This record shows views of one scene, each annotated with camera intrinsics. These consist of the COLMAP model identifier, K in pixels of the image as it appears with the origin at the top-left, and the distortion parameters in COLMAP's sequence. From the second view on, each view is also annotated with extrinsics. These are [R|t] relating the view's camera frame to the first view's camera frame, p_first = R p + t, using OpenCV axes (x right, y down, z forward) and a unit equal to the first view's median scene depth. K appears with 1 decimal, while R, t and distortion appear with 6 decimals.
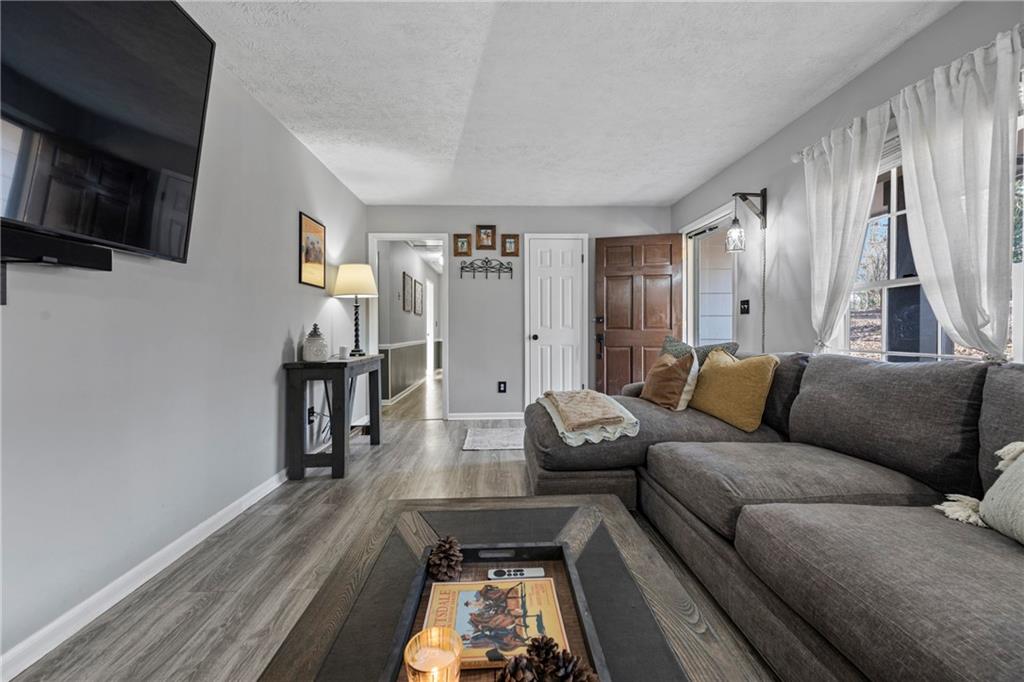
lens RADIAL K [[412.1, 0, 506.2], [0, 412.1, 329.4], [0, 0, 1]] dist [0.000781, 0.000244]
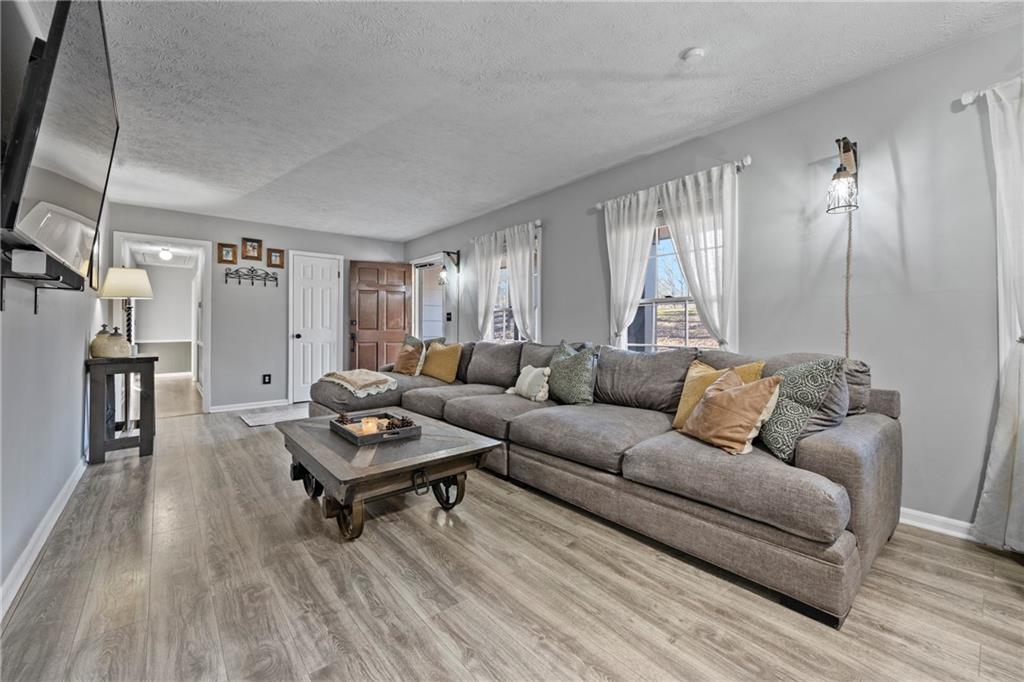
lens RADIAL K [[412.1, 0, 506.2], [0, 412.1, 329.4], [0, 0, 1]] dist [0.000781, 0.000244]
pose [[0.791203, 0.001880, 0.611551, -0.291803], [-0.002214, 0.999998, -0.000209, -0.002707], [-0.611549, -0.001189, 0.791205, -0.522081]]
